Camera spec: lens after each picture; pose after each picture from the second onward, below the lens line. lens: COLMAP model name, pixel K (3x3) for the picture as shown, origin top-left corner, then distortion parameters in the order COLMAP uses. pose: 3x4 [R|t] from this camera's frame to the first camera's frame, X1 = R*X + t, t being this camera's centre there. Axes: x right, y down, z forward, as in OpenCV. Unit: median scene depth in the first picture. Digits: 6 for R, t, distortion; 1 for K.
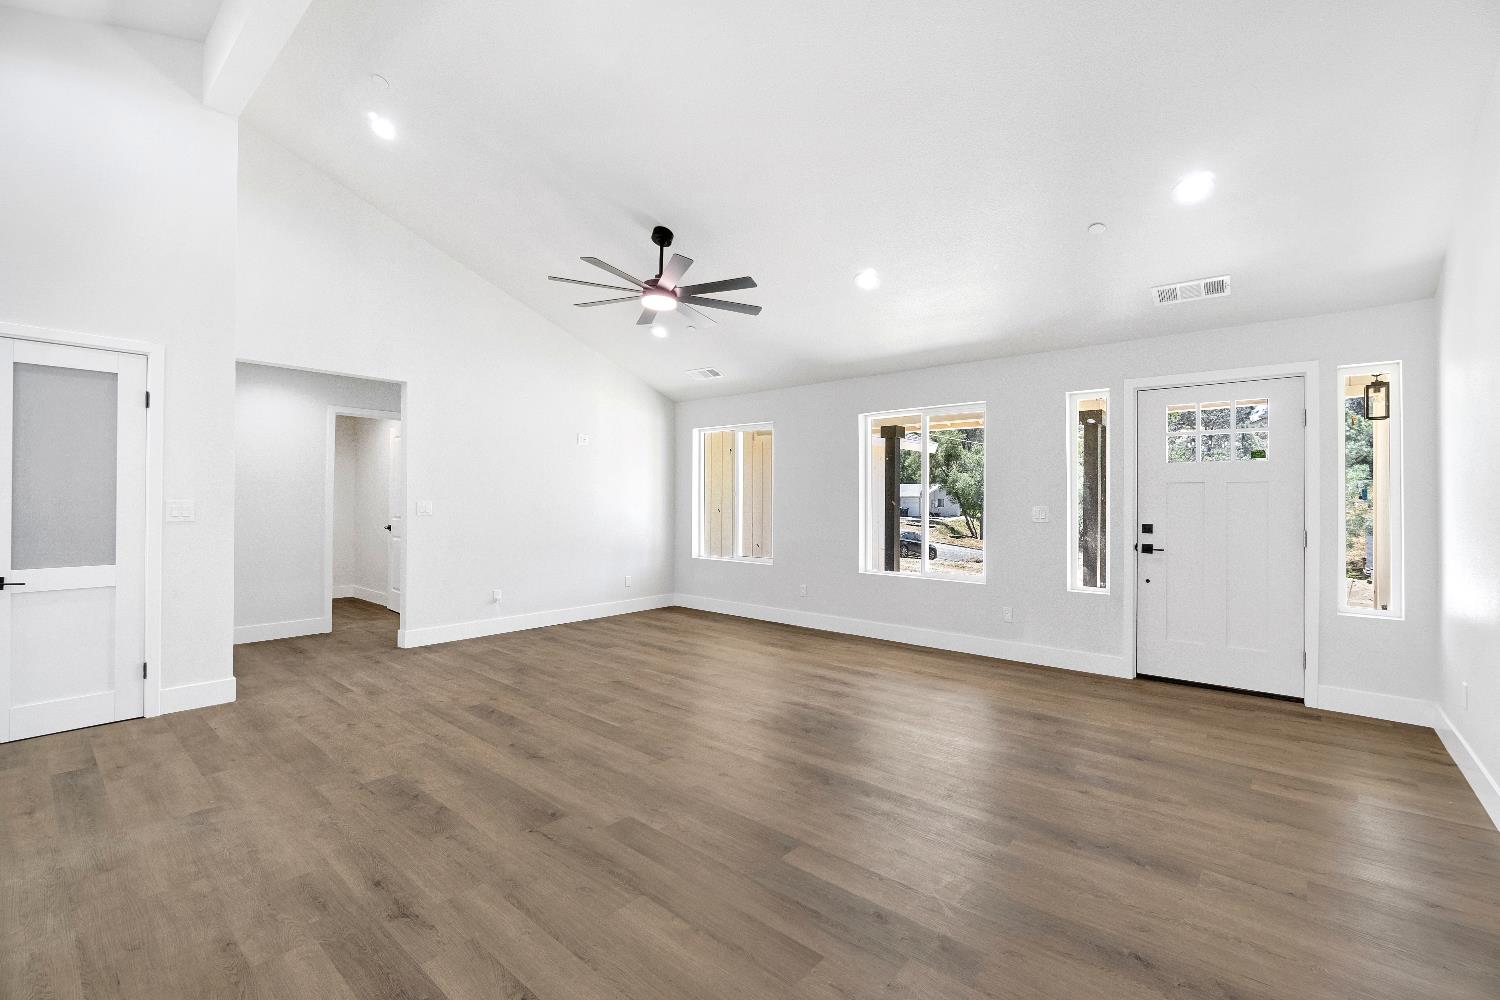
lens RADIAL K [[643.1, 0, 753.1], [0, 643.1, 498.7], [0, 0, 1]] dist [-0.002963, 0.000492]
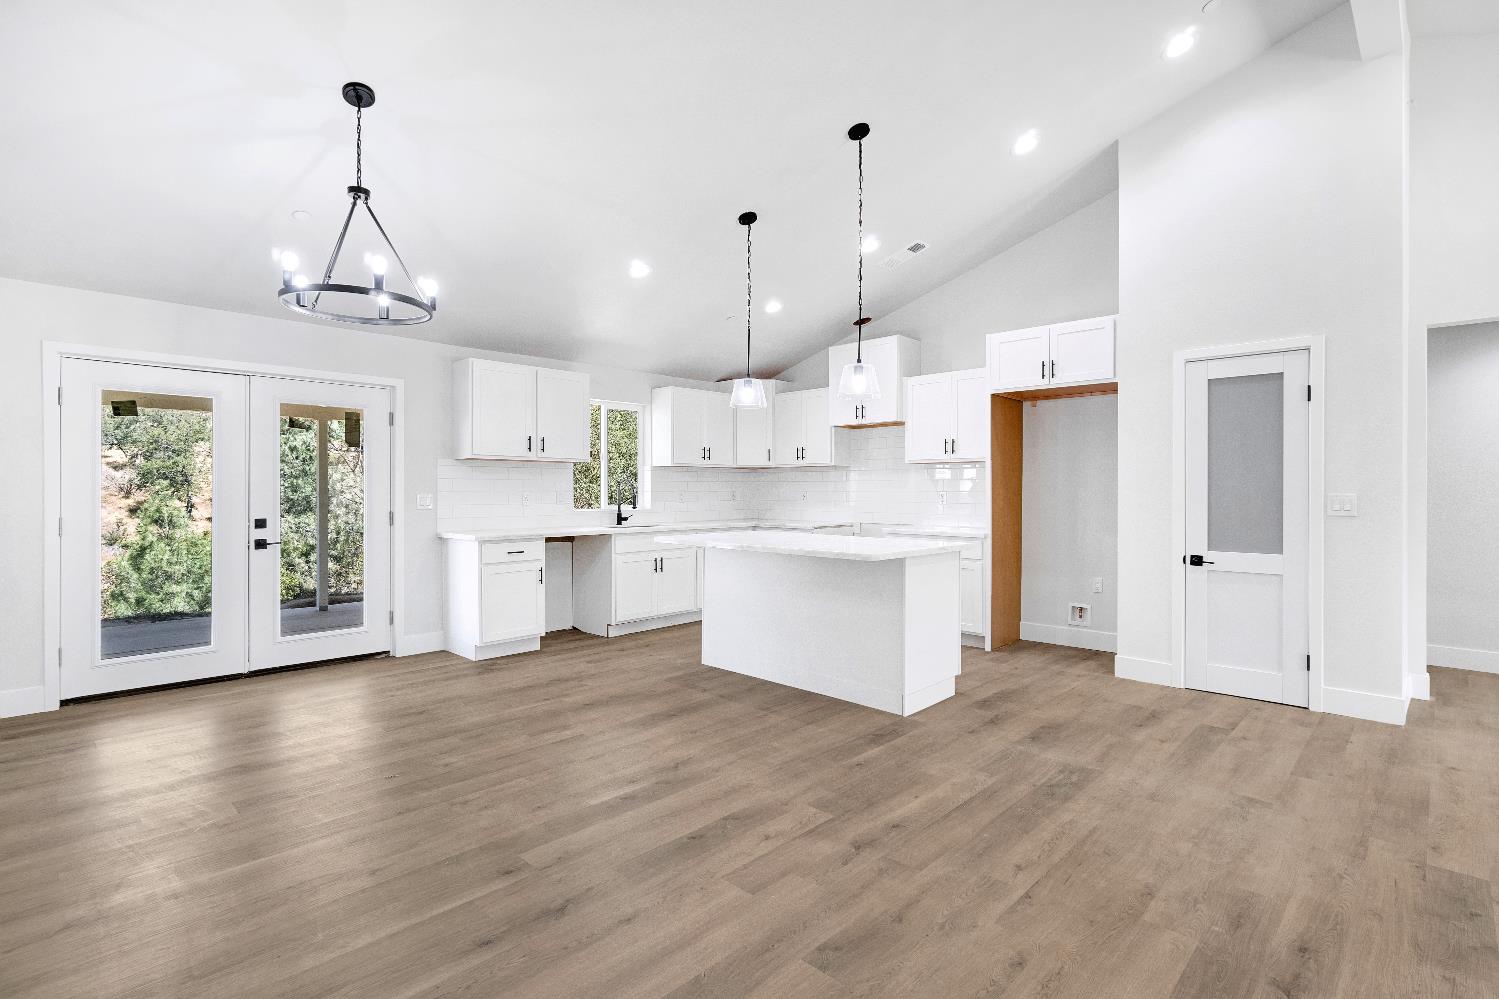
lens RADIAL K [[711.4, 0, 749.5], [0, 711.4, 499.5], [0, 0, 1]] dist [-0.000019, -0.000255]
pose [[-0.061973, 0.006325, -0.998058, 0.225235], [0.000029, 0.999980, 0.006335, 0.005067], [0.998078, 0.000363, -0.061972, 0.200590]]
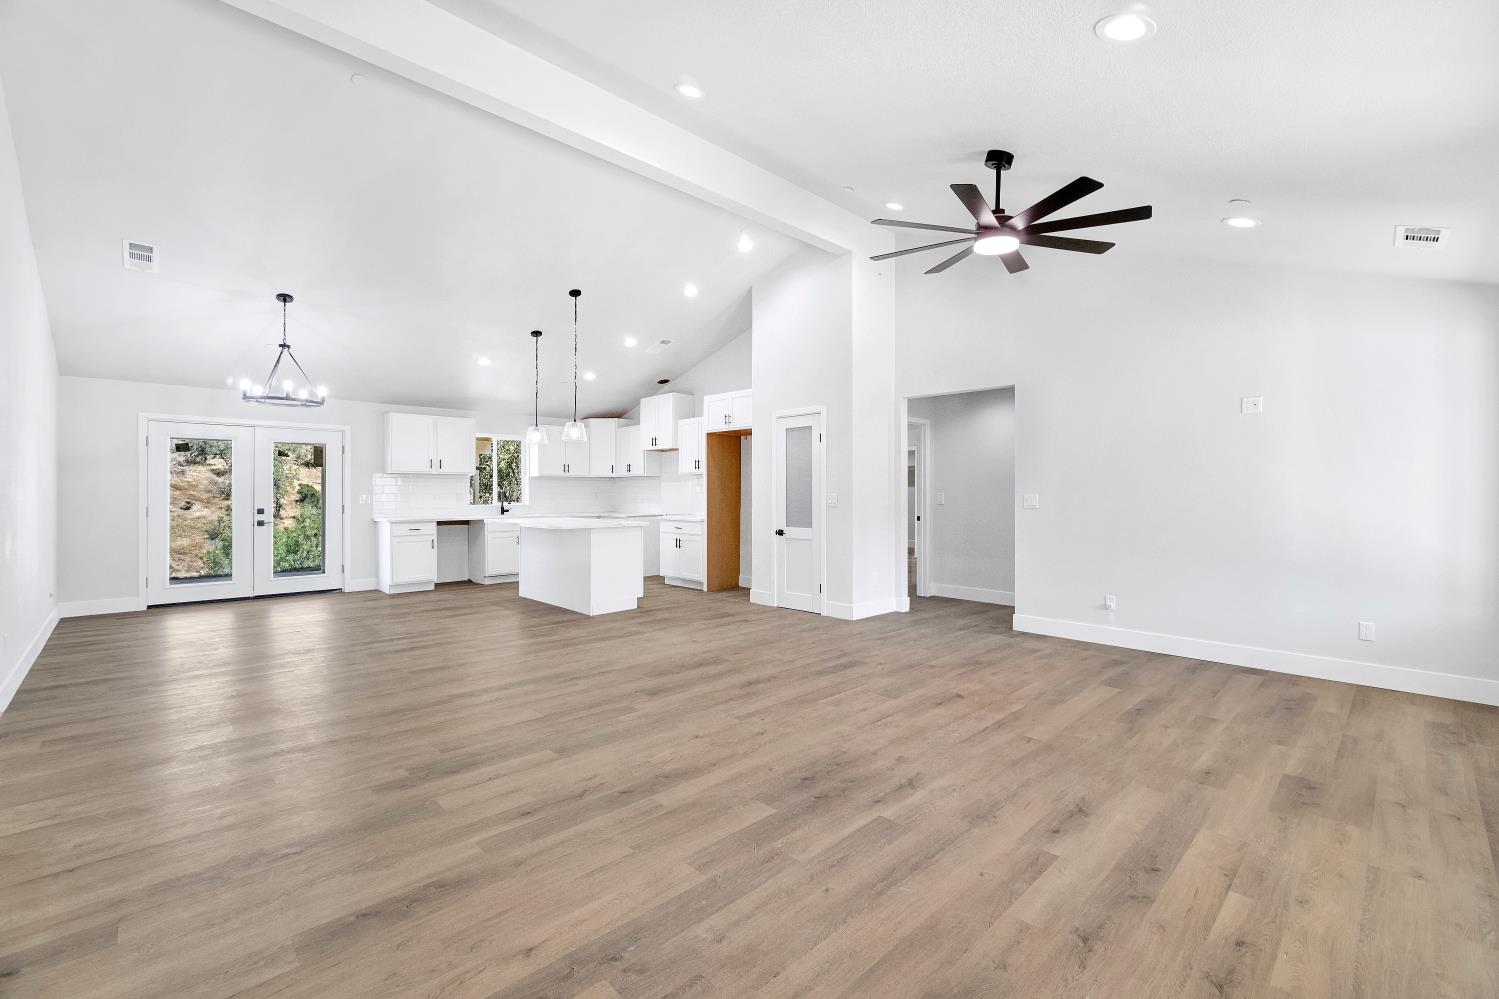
lens RADIAL K [[642.7, 0, 752.6], [0, 642.7, 498.2], [0, 0, 1]] dist [-0.002963, 0.000492]
pose [[-0.098397, 0.001661, -0.995146, 0.884235], [0.000436, 0.999999, 0.001626, 0.012168], [0.995147, -0.000274, -0.098398, 1.014630]]
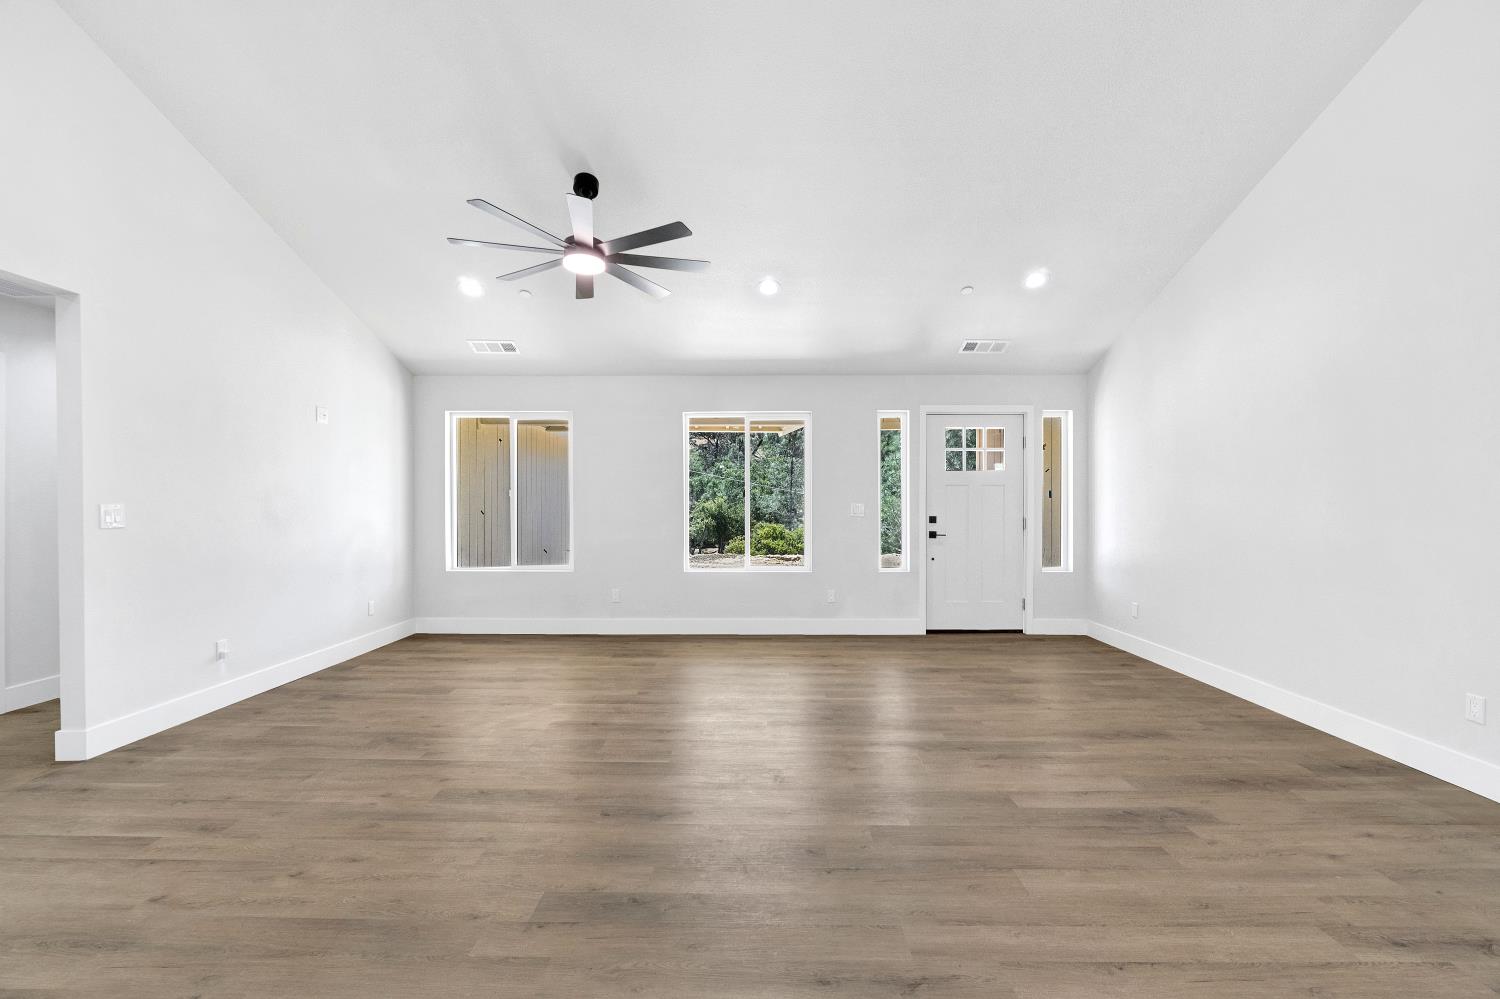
lens RADIAL K [[656.6, 0, 751.7], [0, 656.6, 504.6], [0, 0, 1]] dist [-0.002780, 0.000050]
pose [[0.765856, -0.008377, 0.642958, -0.698539], [0.002111, 0.999943, 0.010514, 0.001111], [-0.643009, -0.006695, 0.765829, 0.263743]]
